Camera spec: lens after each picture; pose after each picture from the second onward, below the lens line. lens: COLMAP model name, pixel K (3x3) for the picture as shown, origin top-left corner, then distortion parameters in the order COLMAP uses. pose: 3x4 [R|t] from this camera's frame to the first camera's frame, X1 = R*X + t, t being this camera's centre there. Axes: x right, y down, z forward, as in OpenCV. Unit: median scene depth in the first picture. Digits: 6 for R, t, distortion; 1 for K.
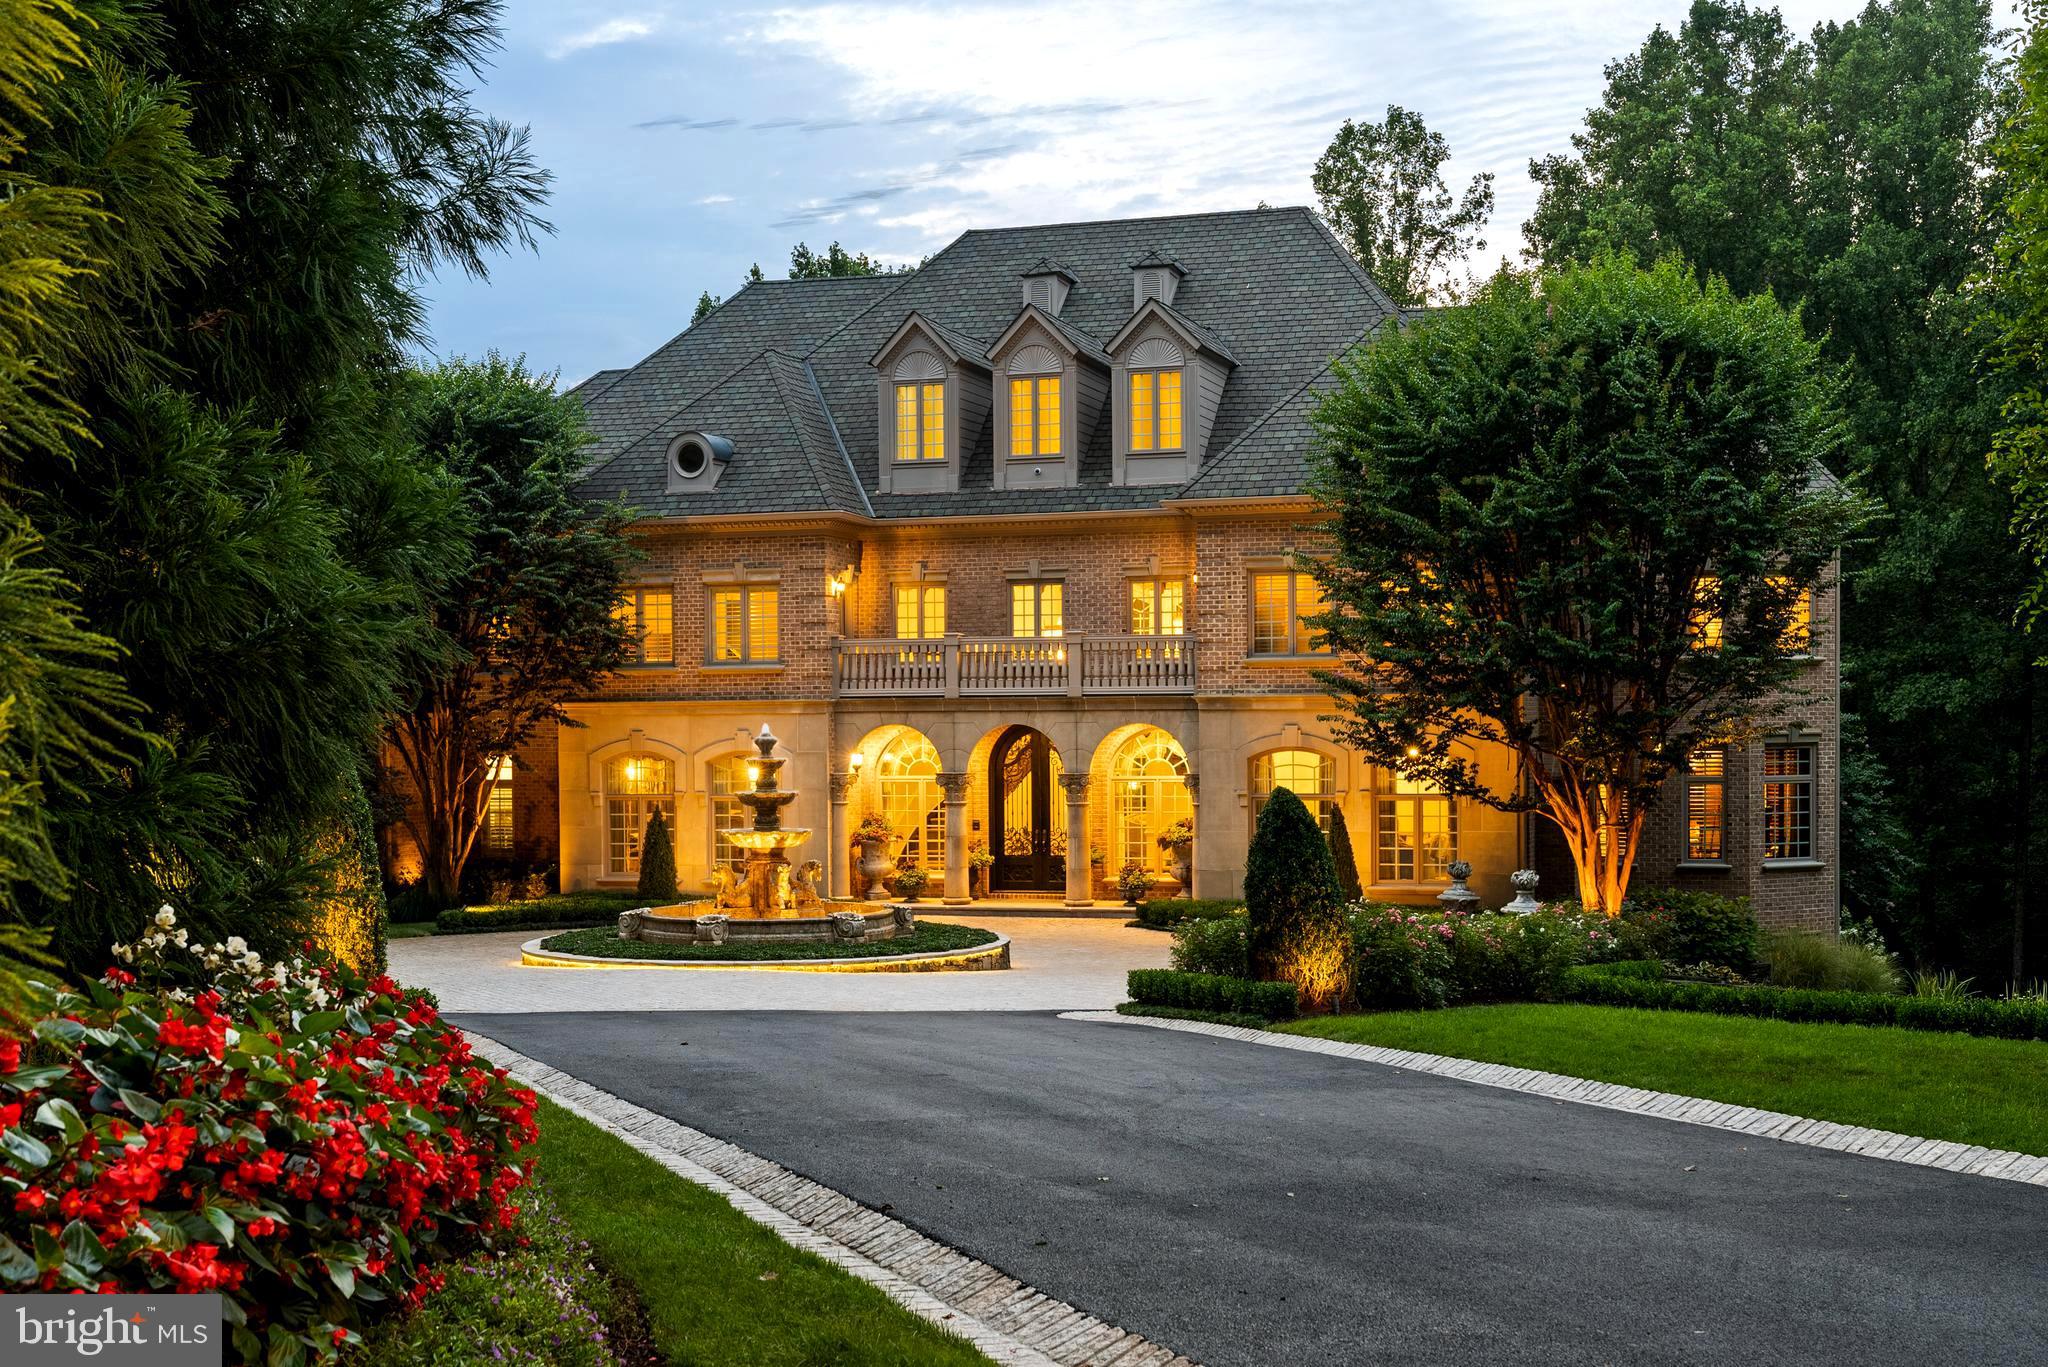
lens RADIAL K [[2573.4, 0, 1024.8], [0, 2573.4, 691.2], [0, 0, 1]] dist [-0.027257, 0.000000]
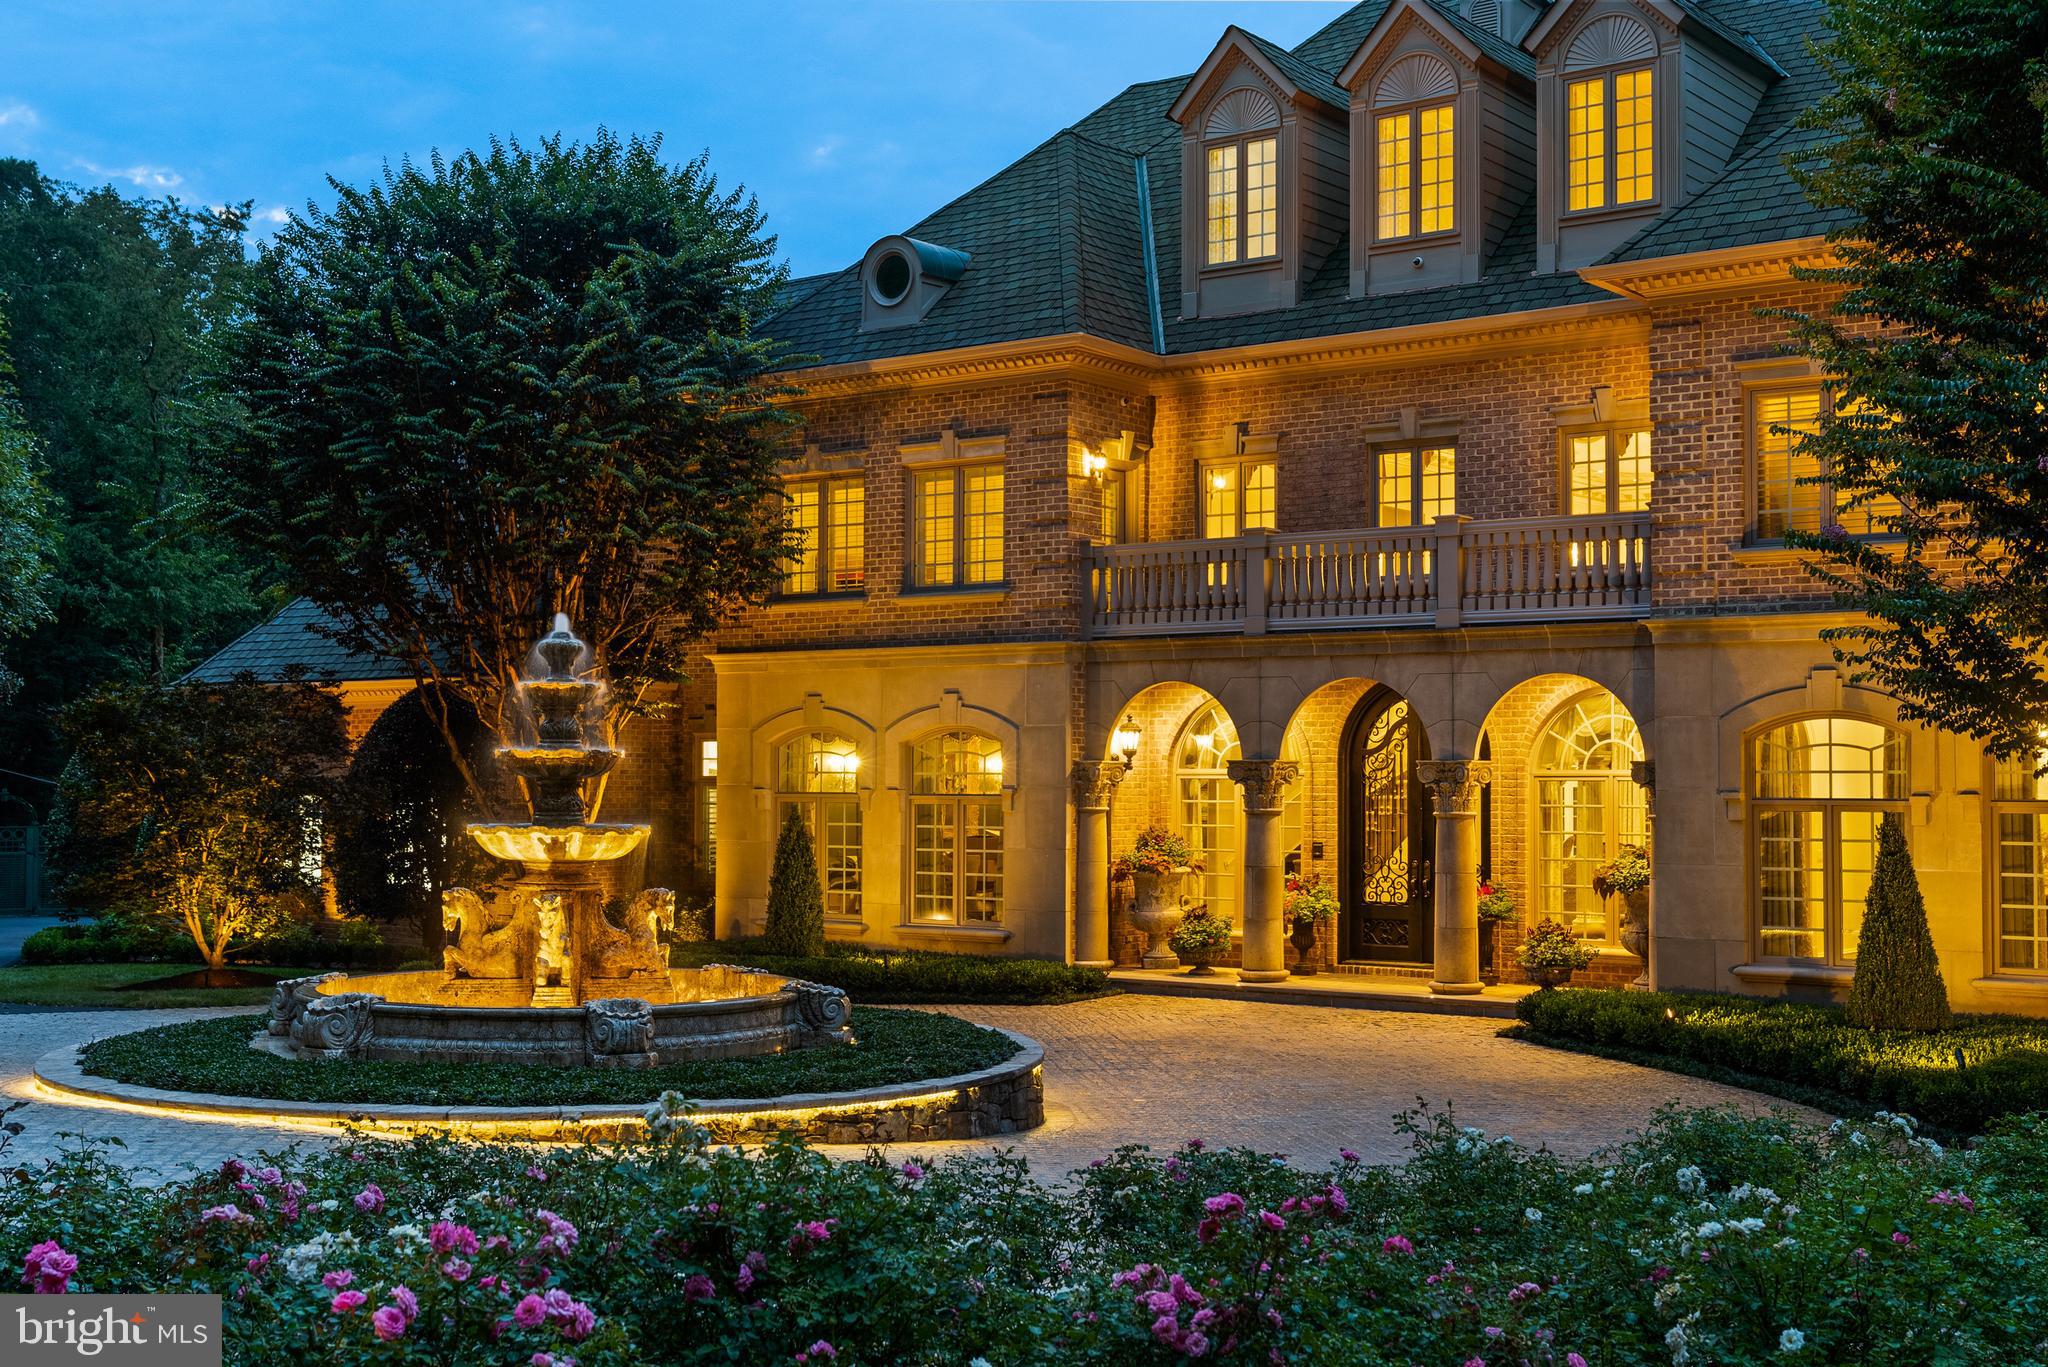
lens RADIAL K [[2426.0, 0, 1023.5], [0, 2426.0, 674.5], [0, 0, 1]] dist [-0.012785, 0.000000]
pose [[0.940948, -0.003571, -0.338532, 0.110257], [-0.007189, 0.999508, -0.030523, 0.028865], [0.338475, 0.031154, 0.940460, 0.442917]]
